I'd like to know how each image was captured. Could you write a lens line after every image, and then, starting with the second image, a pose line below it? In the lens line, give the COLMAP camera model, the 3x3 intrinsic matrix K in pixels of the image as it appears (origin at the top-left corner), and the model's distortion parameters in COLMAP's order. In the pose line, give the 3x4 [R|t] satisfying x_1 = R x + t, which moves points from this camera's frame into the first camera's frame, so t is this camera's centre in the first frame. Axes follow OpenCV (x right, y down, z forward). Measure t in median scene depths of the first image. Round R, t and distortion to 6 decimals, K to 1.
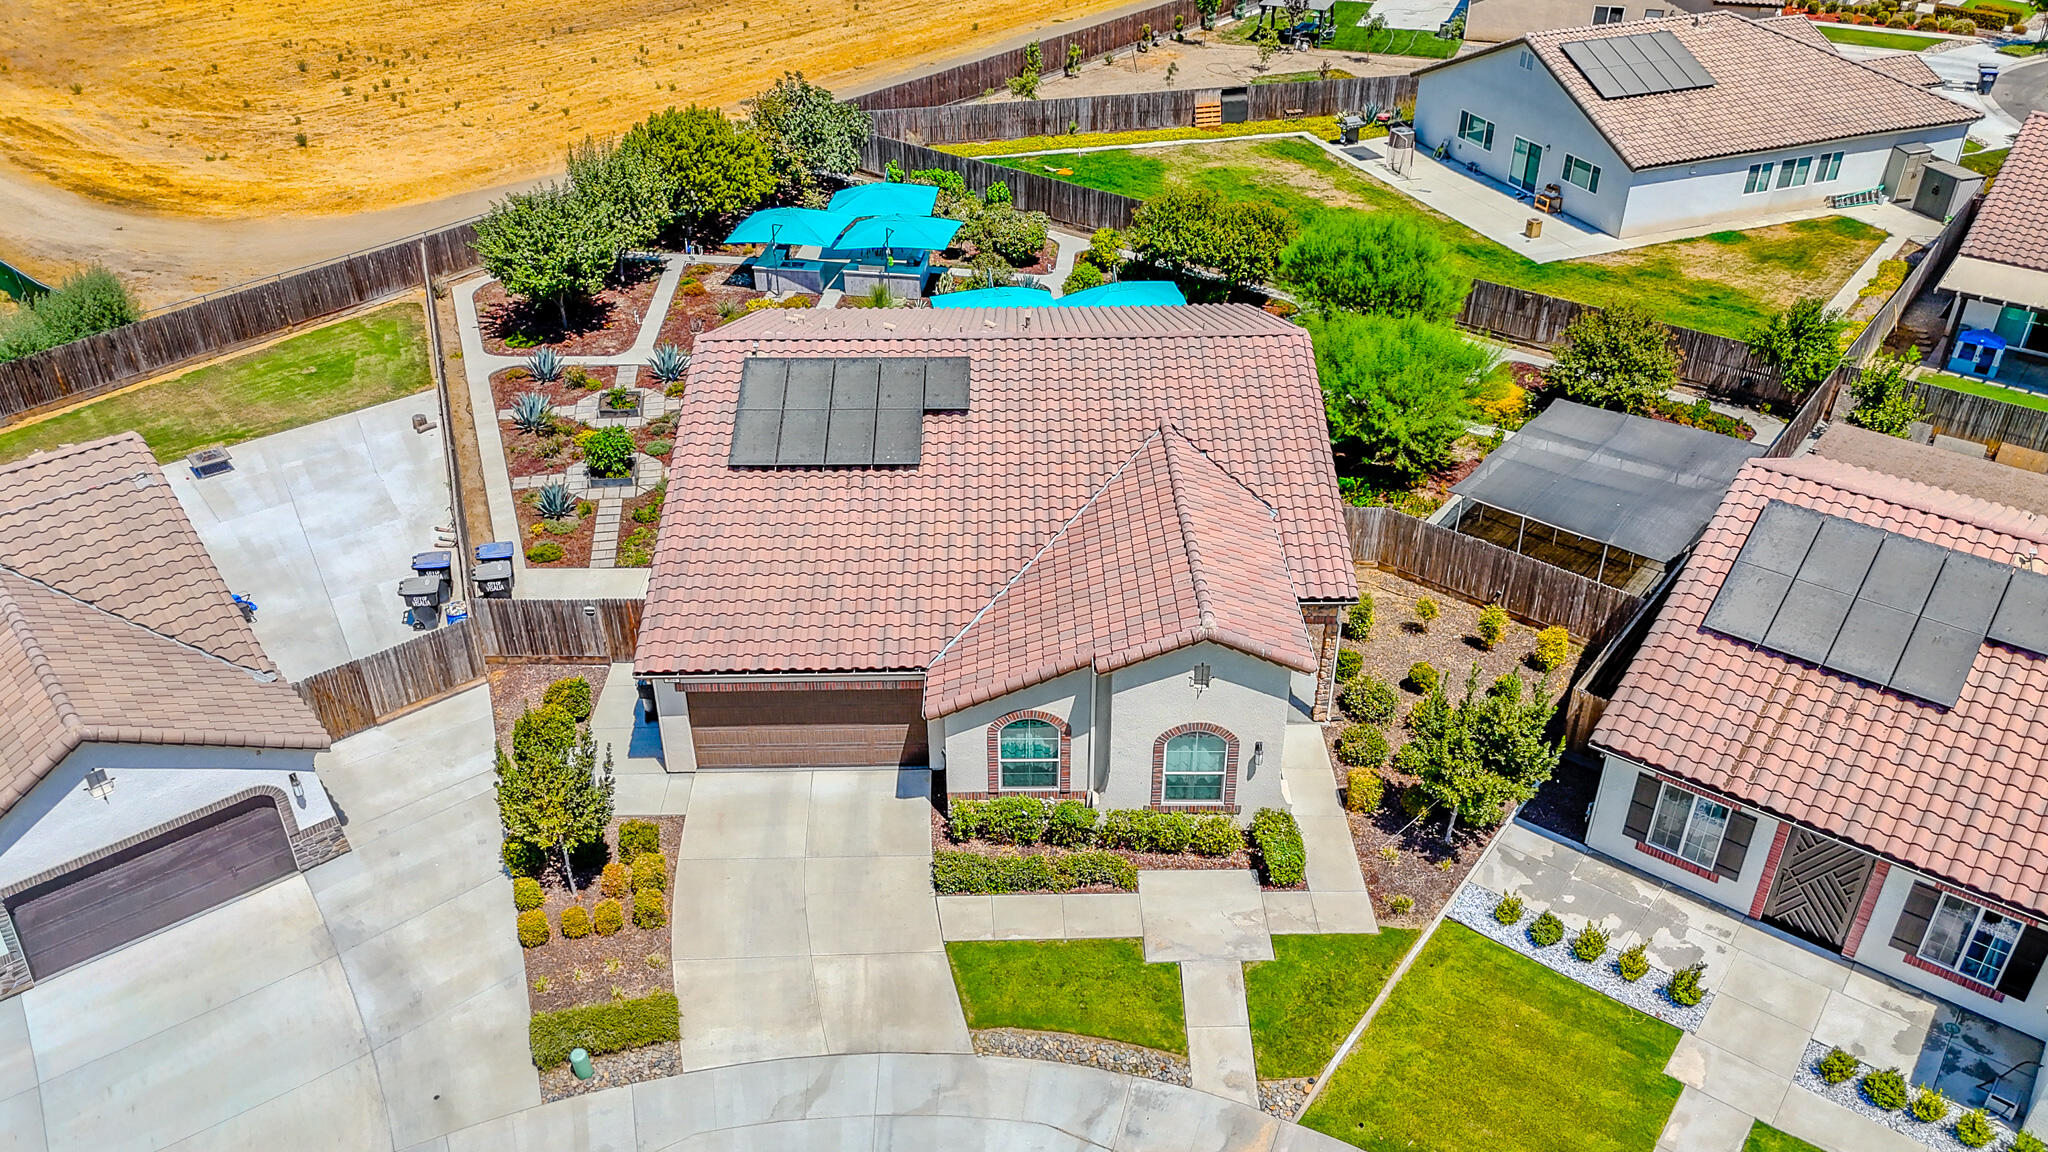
lens RADIAL K [[1521.9, 0, 1020.3], [0, 1521.9, 575.5], [0, 0, 1]] dist [0.051341, -0.034280]
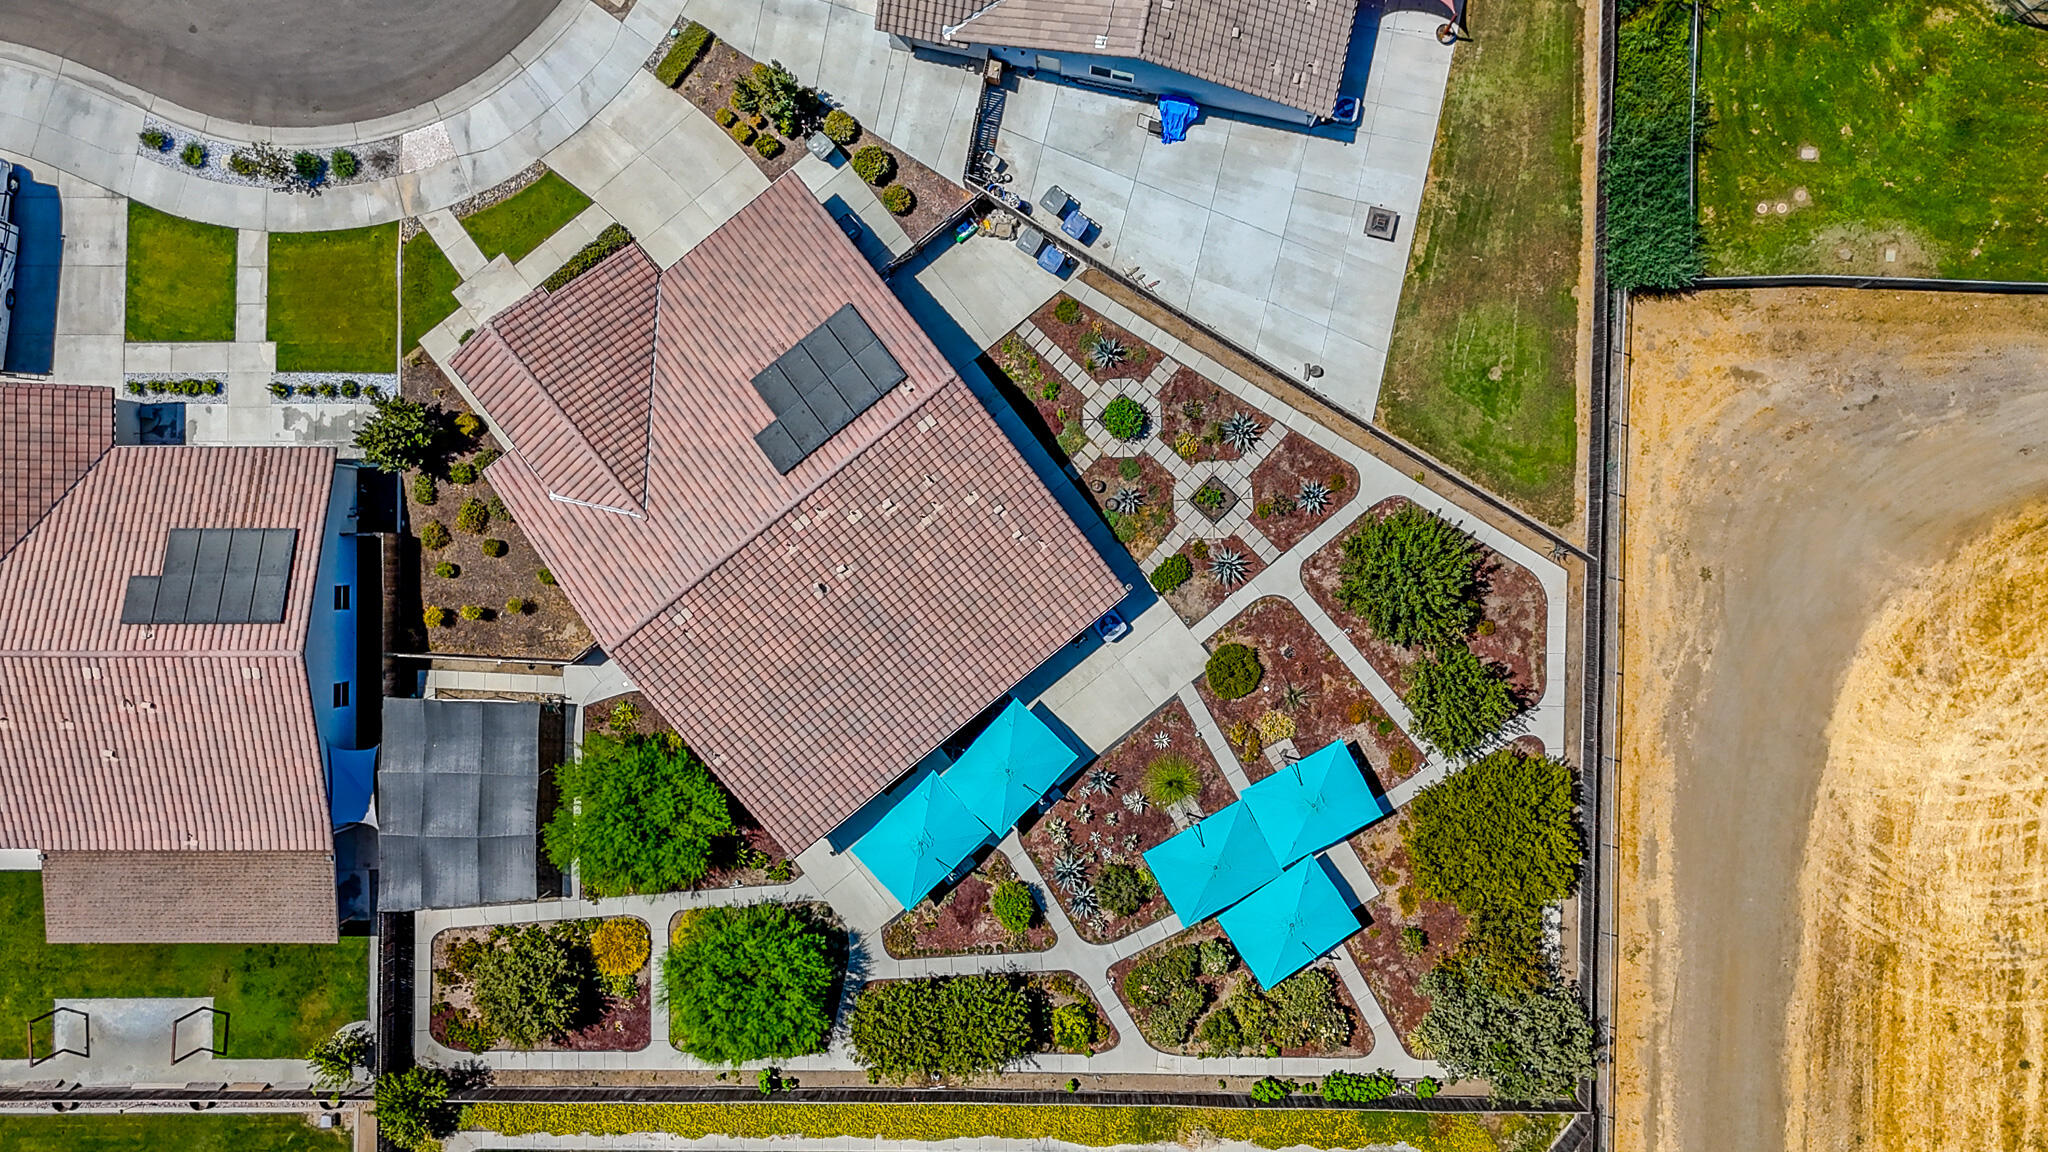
lens RADIAL K [[1521.9, 0, 1038.0], [0, 1521.9, 569.4], [0, 0, 1]] dist [0.051341, -0.034280]
pose [[-0.786353, 0.616894, 0.033043, -0.267027], [-0.304701, -0.433819, 0.847914, -1.767277], [0.537408, 0.656691, 0.529103, 0.576811]]
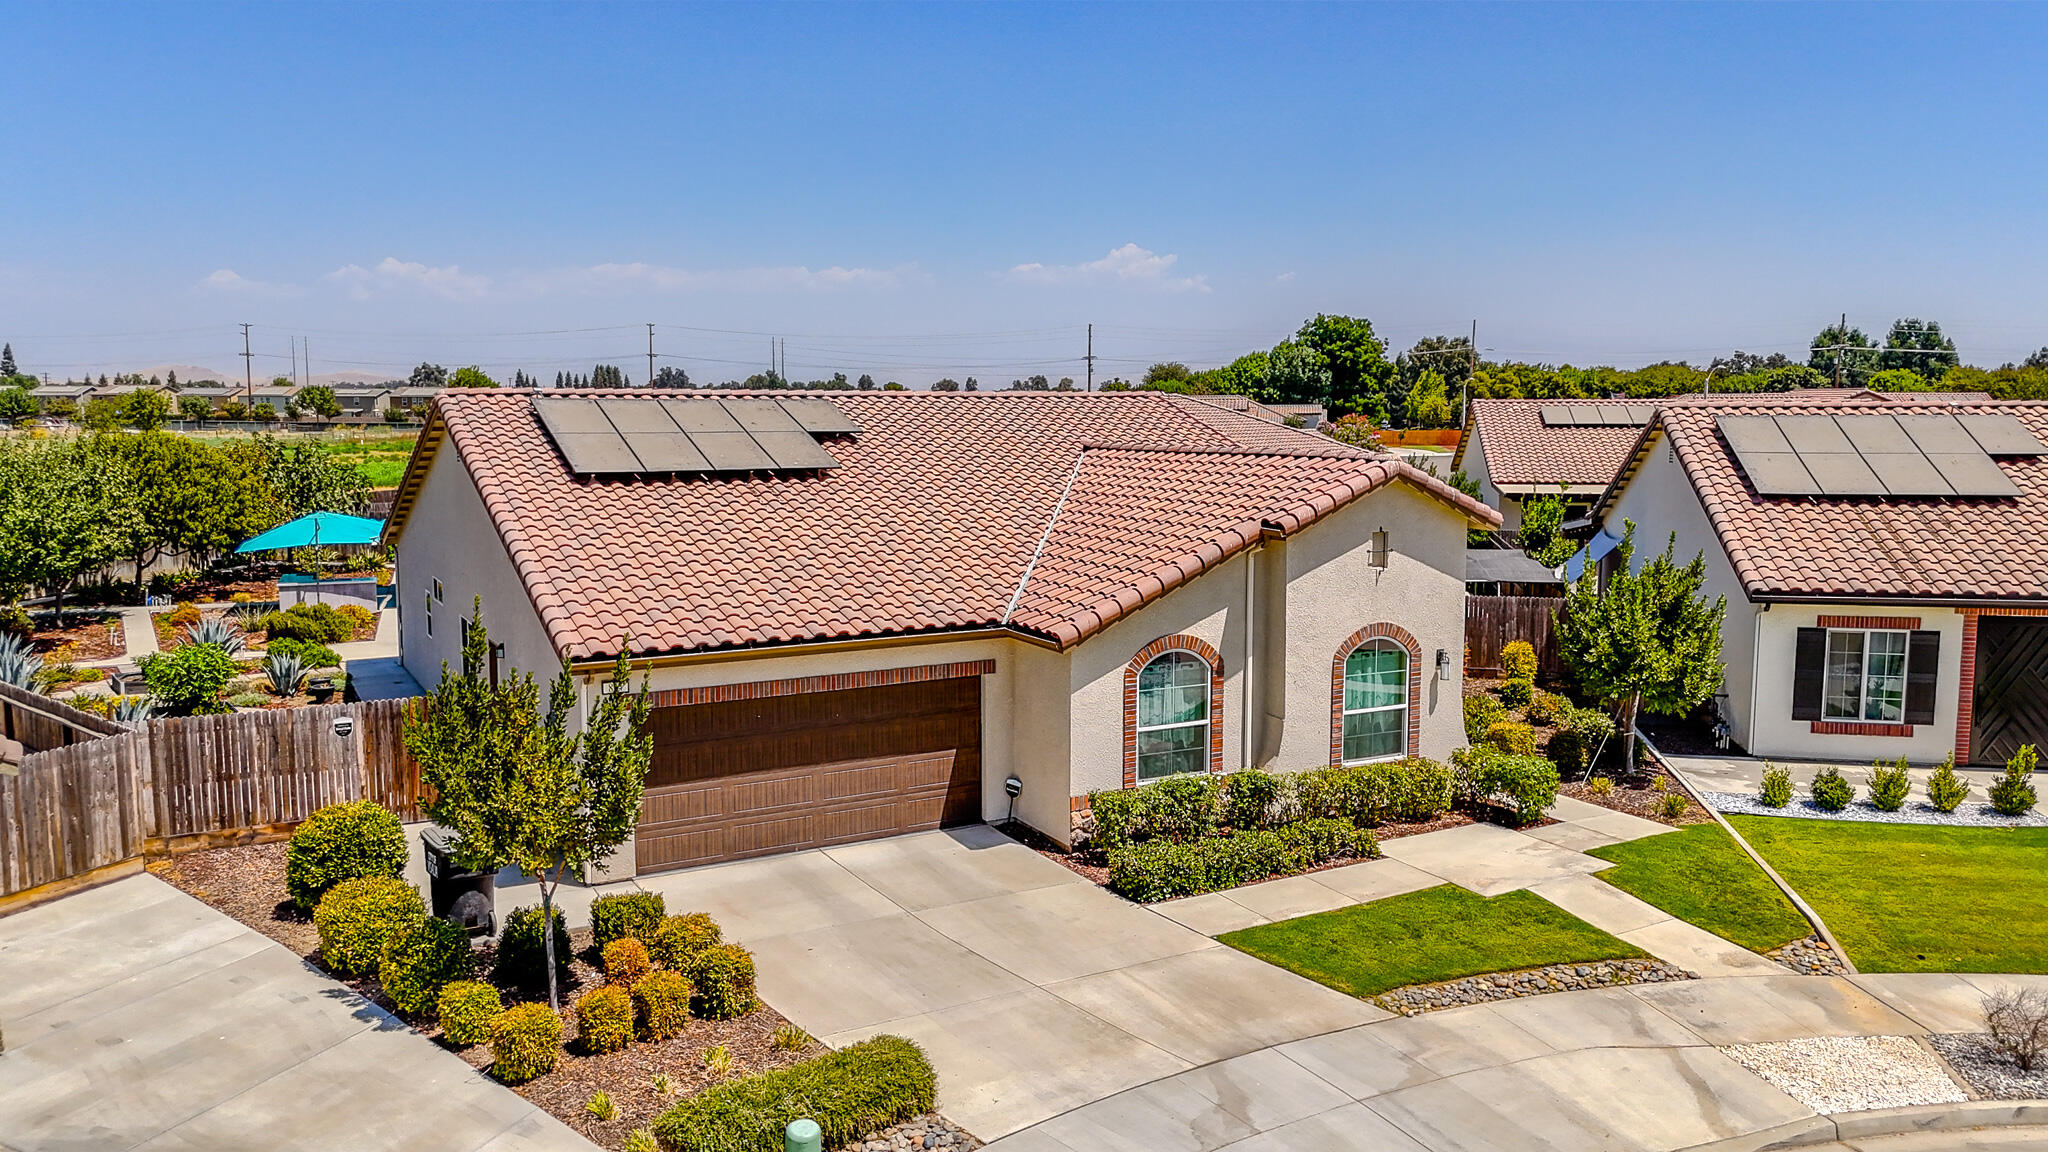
lens RADIAL K [[1521.9, 0, 1024.6], [0, 1521.9, 577.9], [0, 0, 1]] dist [0.051341, -0.034280]
pose [[0.879931, -0.050919, 0.472366, -0.400145], [0.249211, 0.895948, -0.367655, 0.316478], [-0.404495, 0.441230, 0.801062, 0.465287]]
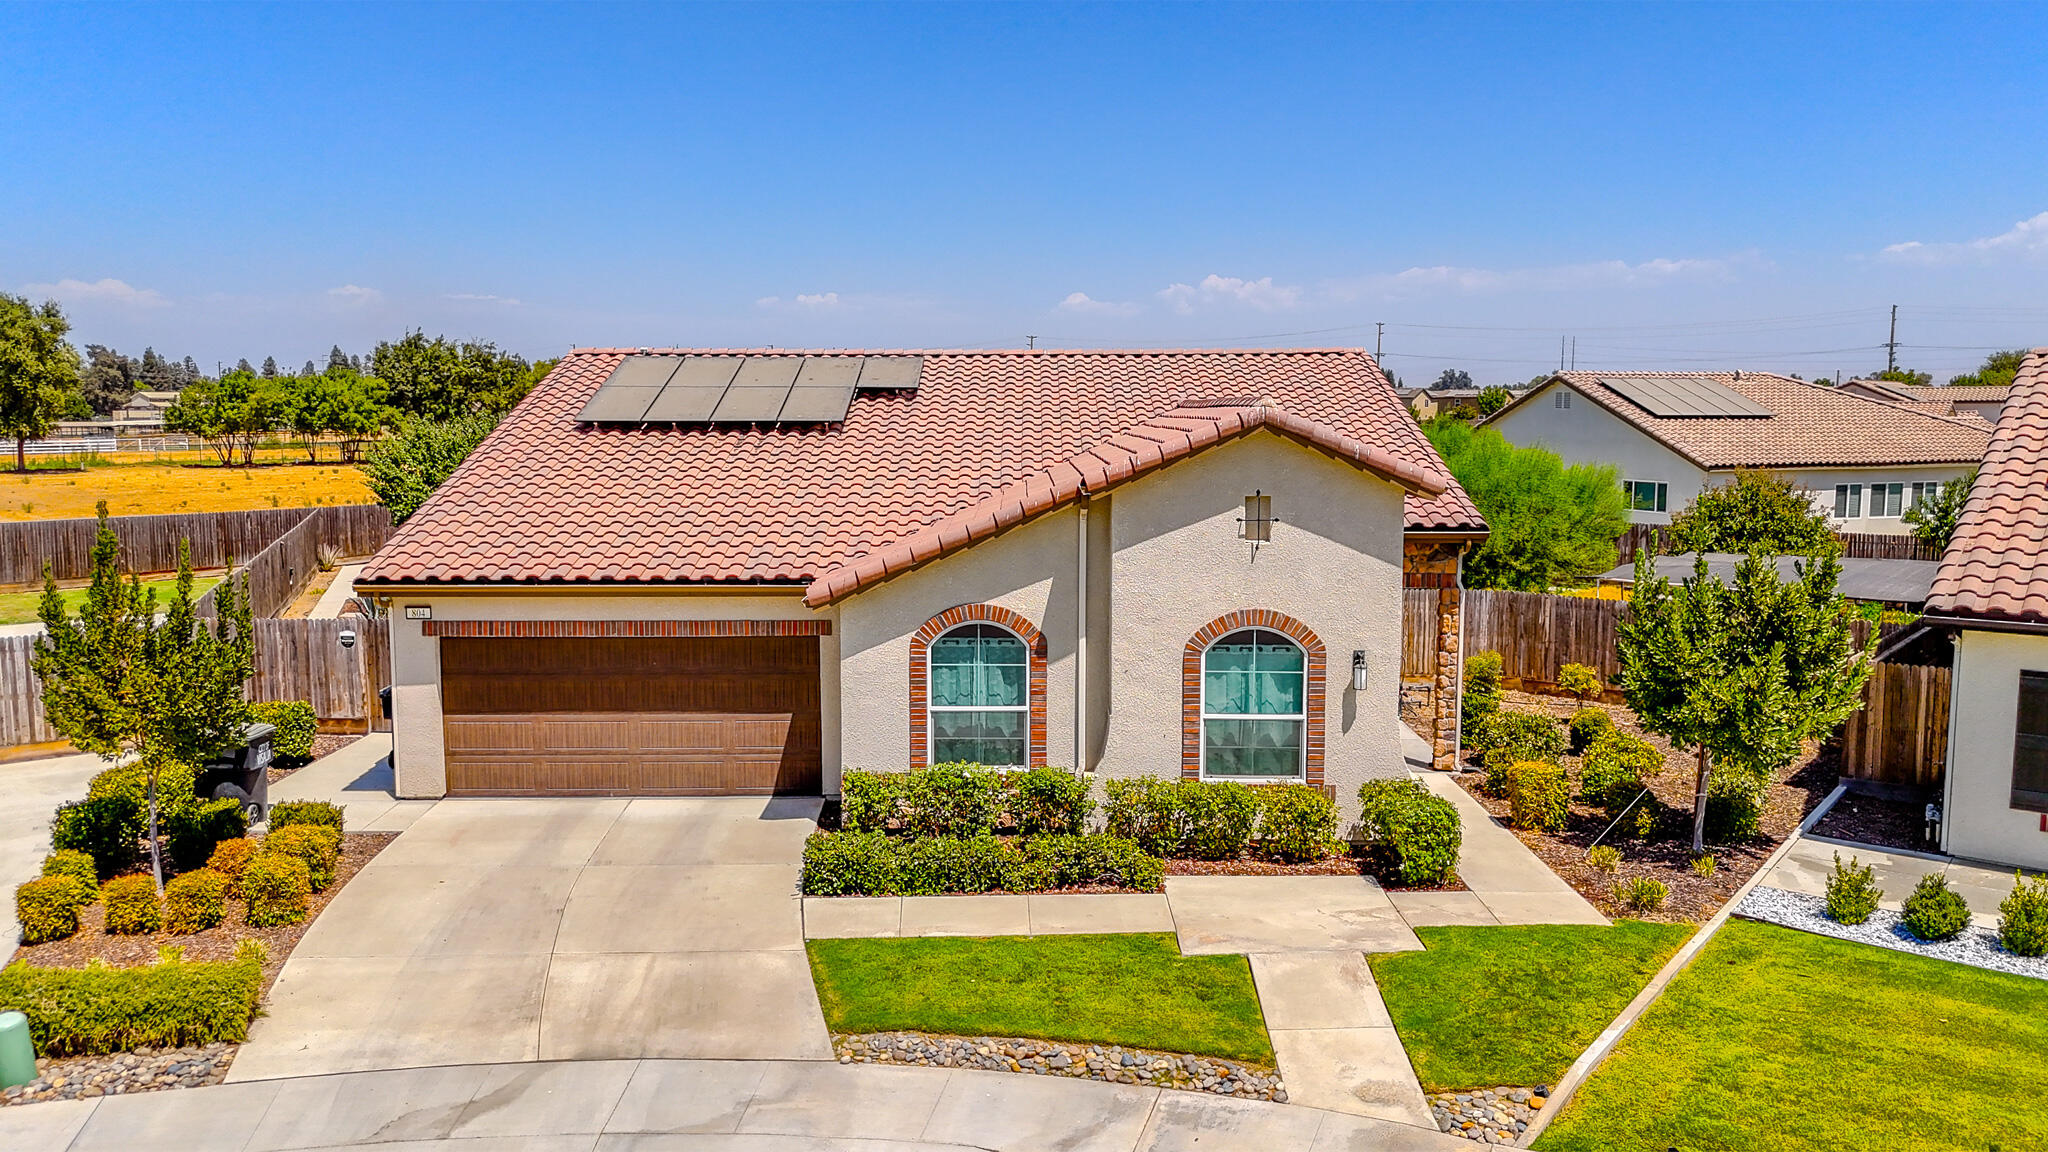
lens RADIAL K [[1521.9, 0, 1022.4], [0, 1521.9, 589.6], [0, 0, 1]] dist [0.051341, -0.034280]
pose [[0.999925, 0.005326, -0.010990, 0.031554], [-0.009493, 0.905111, -0.425070, 0.354166], [0.007684, 0.425142, 0.905094, 0.456972]]
